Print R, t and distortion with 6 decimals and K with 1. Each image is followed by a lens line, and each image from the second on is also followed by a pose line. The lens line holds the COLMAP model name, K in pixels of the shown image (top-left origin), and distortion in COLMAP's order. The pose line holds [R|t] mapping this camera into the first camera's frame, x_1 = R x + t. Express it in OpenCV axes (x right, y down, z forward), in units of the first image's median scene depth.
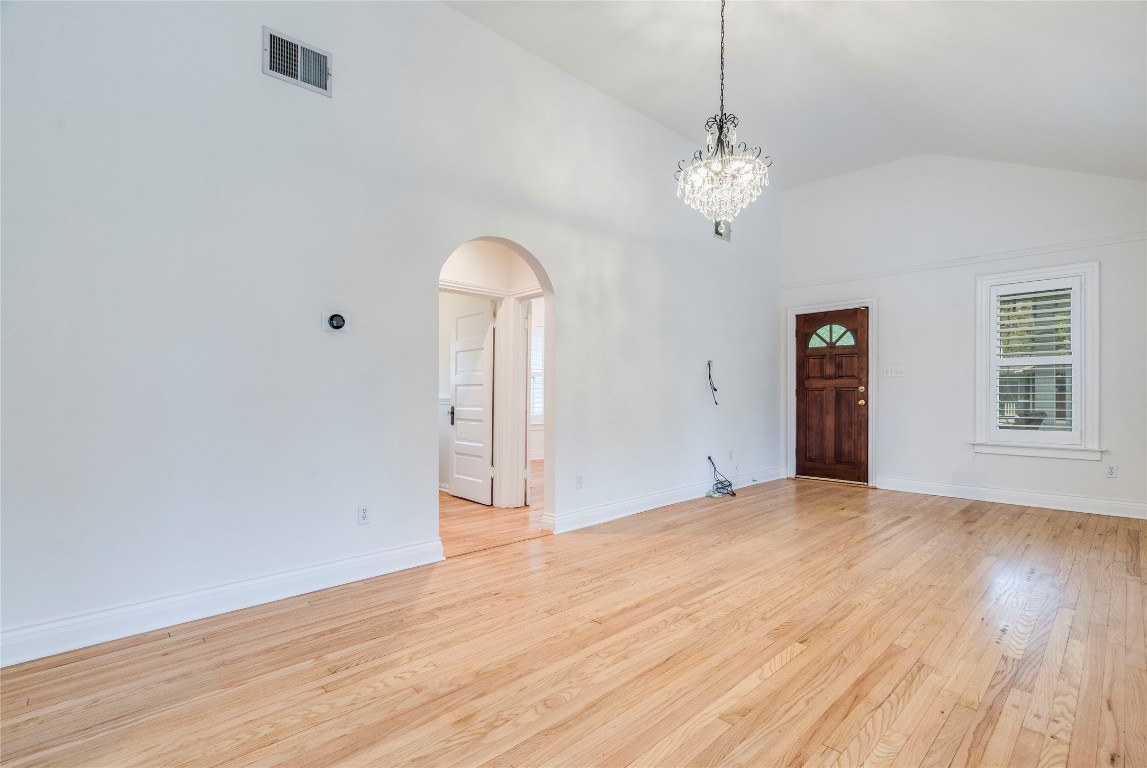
lens RADIAL K [[530.7, 0, 573.5], [0, 530.7, 384.0], [0, 0, 1]] dist [-0.000195, 0.000657]
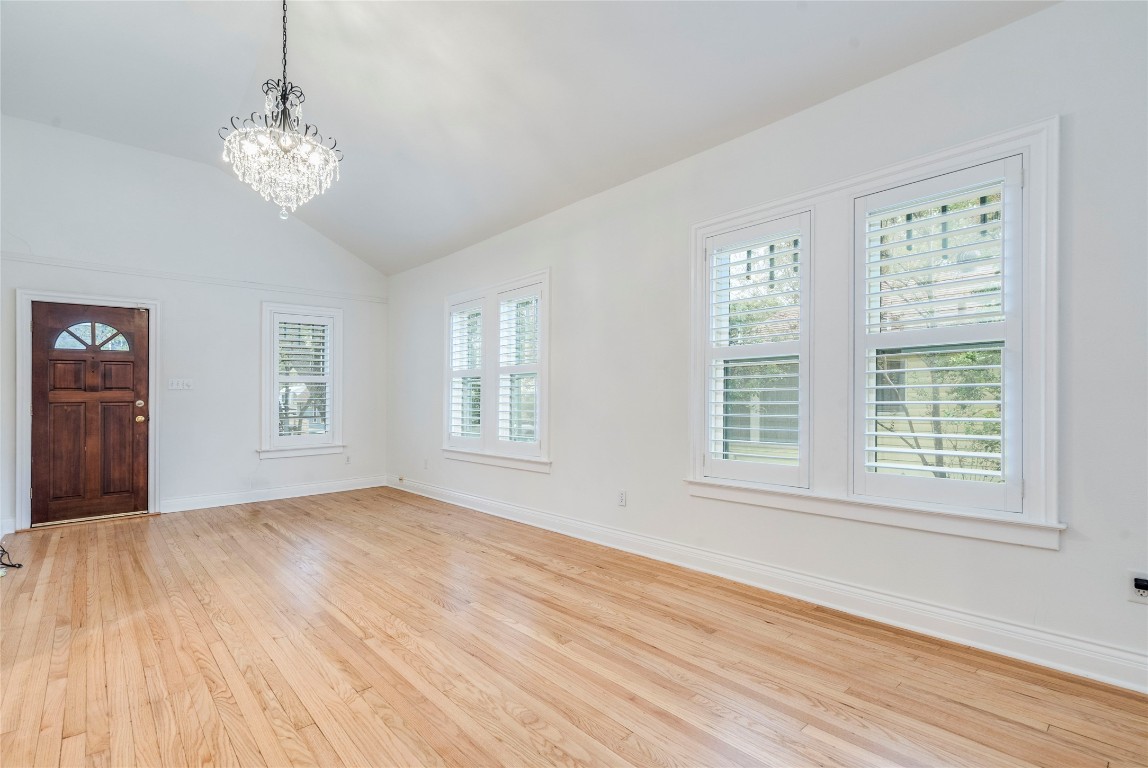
lens RADIAL K [[541.5, 0, 570.1], [0, 541.5, 398.2], [0, 0, 1]] dist [0.020123, -0.014575]
pose [[0.033410, 0.003296, 0.999436, -0.551468], [-0.000252, 0.999995, -0.003289, 0.007151], [-0.999442, -0.000142, 0.033411, 0.472184]]
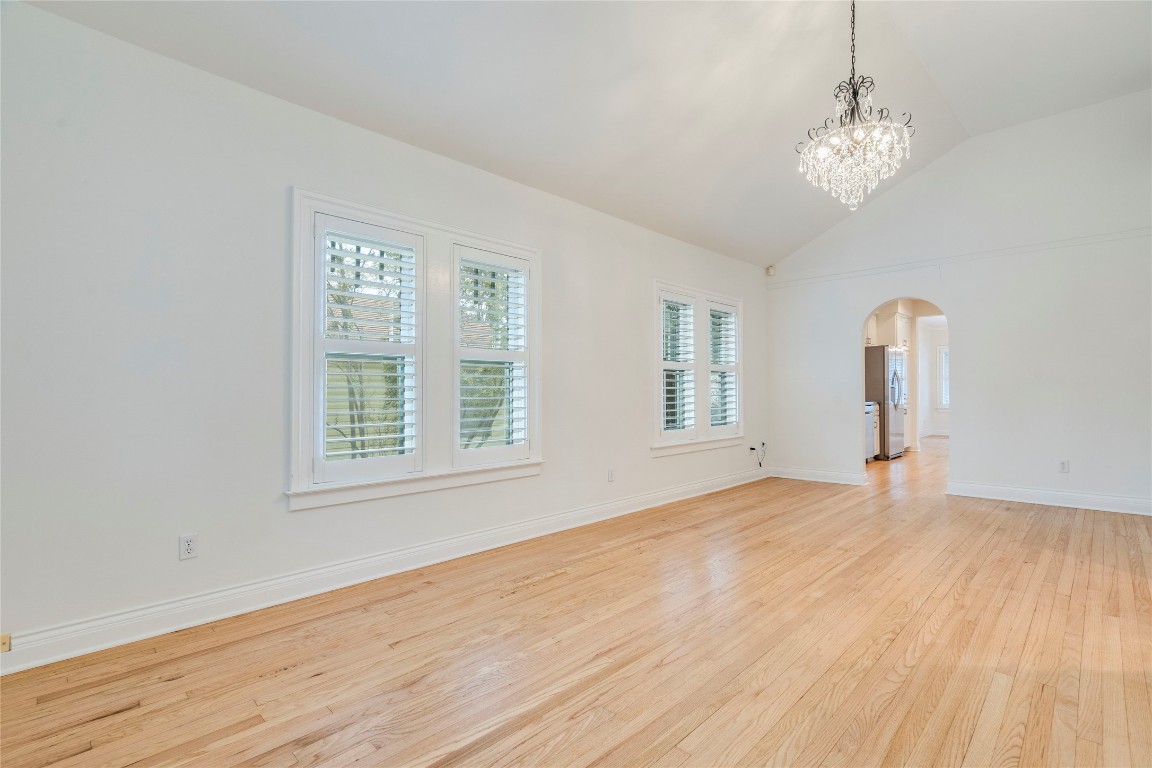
lens RADIAL K [[530.4, 0, 576.0], [0, 530.4, 384.0], [0, 0, 1]] dist [-0.011448, 0.000016]
pose [[-0.999475, 0.013022, -0.029658, 0.702884], [0.013994, 0.999364, -0.032801, 0.026497], [0.029212, -0.033199, -0.999022, 1.738127]]
